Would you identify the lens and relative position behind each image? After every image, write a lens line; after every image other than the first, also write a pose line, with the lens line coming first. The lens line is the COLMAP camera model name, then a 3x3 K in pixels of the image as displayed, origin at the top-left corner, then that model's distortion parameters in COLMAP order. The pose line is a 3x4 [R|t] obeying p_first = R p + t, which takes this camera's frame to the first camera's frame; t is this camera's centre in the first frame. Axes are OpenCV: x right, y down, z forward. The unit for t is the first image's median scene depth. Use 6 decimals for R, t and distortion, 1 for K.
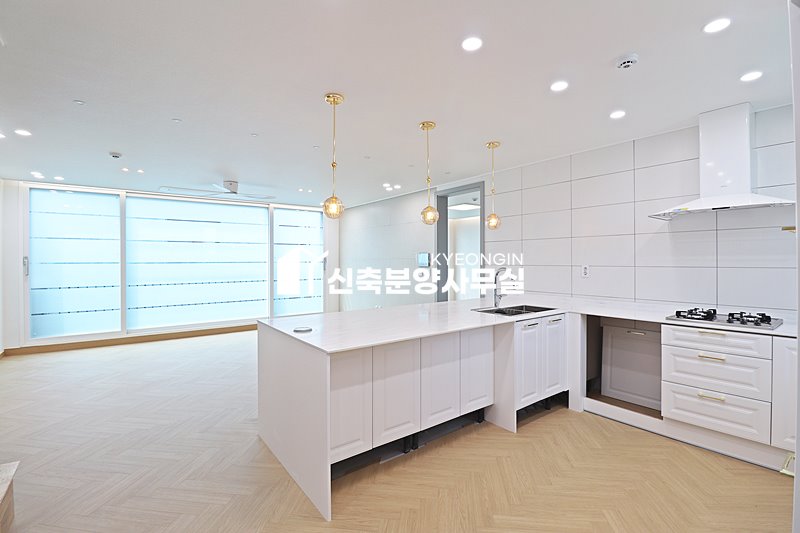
lens RADIAL K [[370.3, 0, 399.2], [0, 370.3, 261.9], [0, 0, 1]] dist [-0.002627, -0.011816]
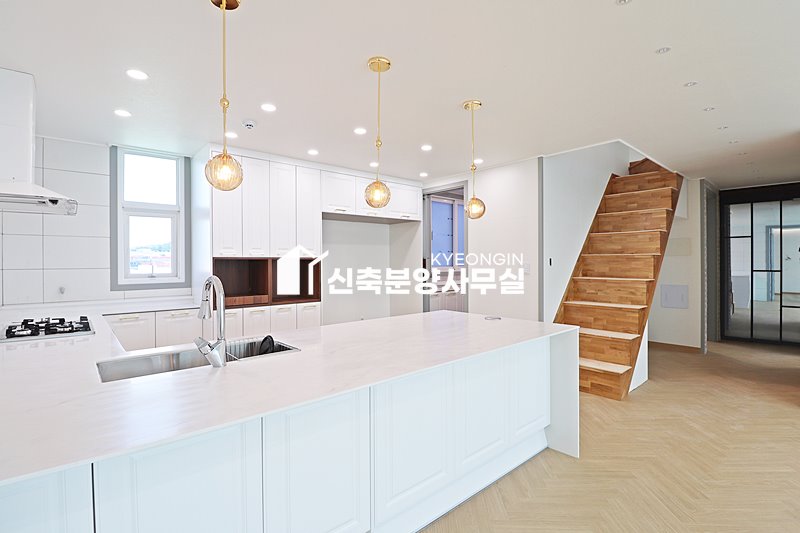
lens RADIAL K [[370.3, 0, 404.6], [0, 370.3, 266.5], [0, 0, 1]] dist [-0.002627, -0.011816]
pose [[-0.997378, 0.009390, -0.071752, 0.080479], [0.008418, 0.999869, 0.013838, 0.001627], [0.071873, 0.013198, -0.997326, 1.754113]]
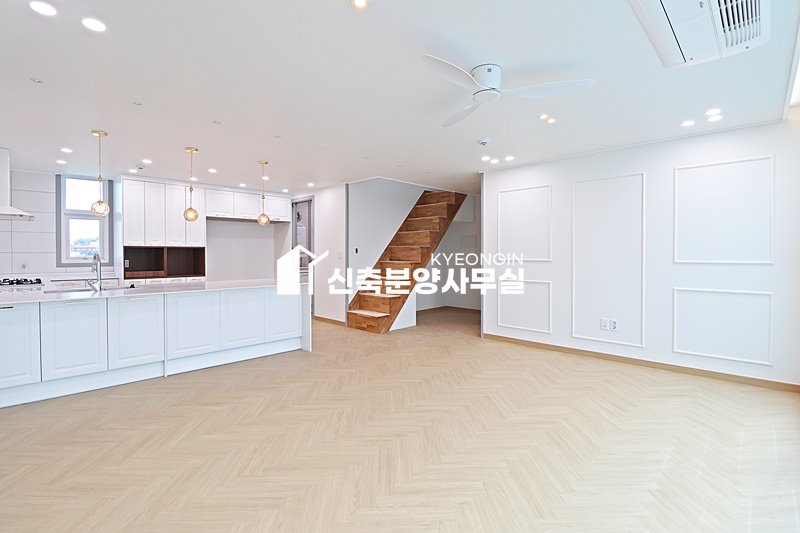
lens RADIAL K [[370.3, 0, 396.7], [0, 370.3, 255.5], [0, 0, 1]] dist [-0.002627, -0.011816]
pose [[-0.989452, 0.003743, -0.144814, -0.499027], [0.002467, 0.999957, 0.008990, 0.017453], [0.144841, 0.008538, -0.989418, 2.592180]]
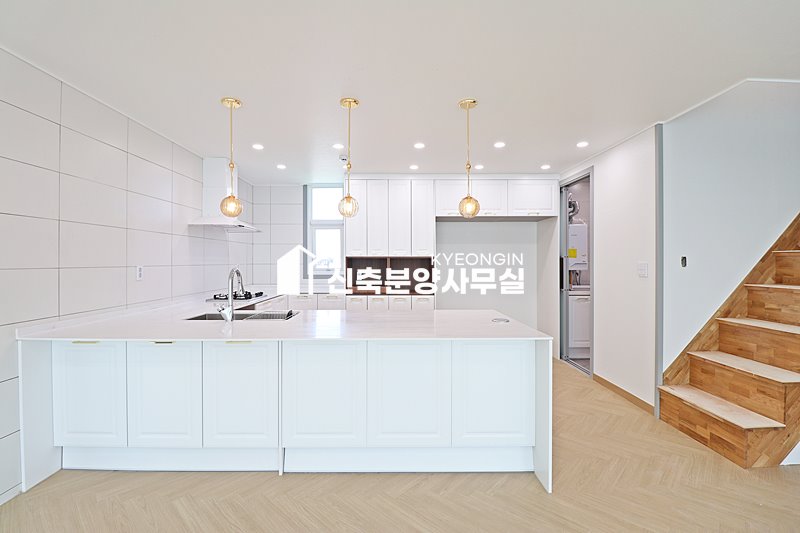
lens RADIAL K [[370.3, 0, 399.5], [0, 370.3, 260.6], [0, 0, 1]] dist [-0.002627, -0.011816]
pose [[-0.808451, 0.005757, 0.588535, -0.545745], [0.005245, 0.999983, -0.002578, 0.004775], [-0.588540, 0.001002, -0.808467, 1.695870]]
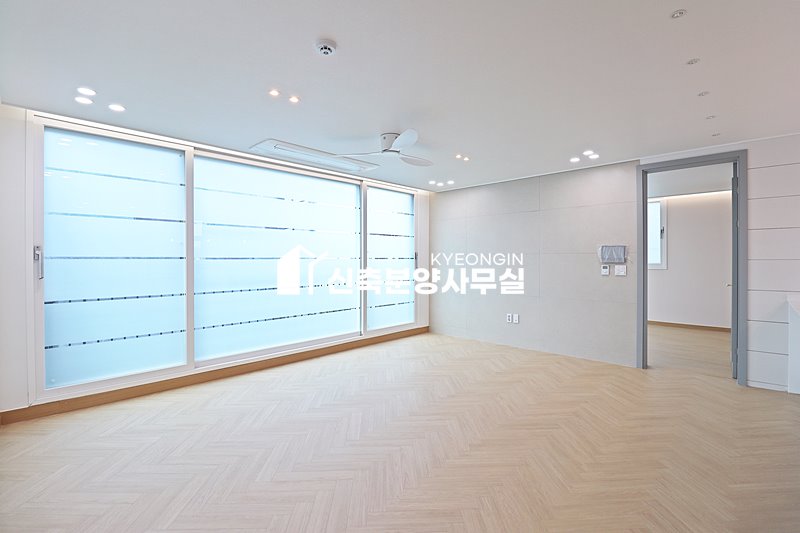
lens RADIAL K [[370.3, 0, 399.0], [0, 370.3, 261.3], [0, 0, 1]] dist [-0.002627, -0.011816]
pose [[0.987180, -0.000981, 0.159607, -0.983337], [0.000711, 0.999998, 0.001747, 0.015338], [-0.159609, -0.001612, 0.987179, 0.613571]]
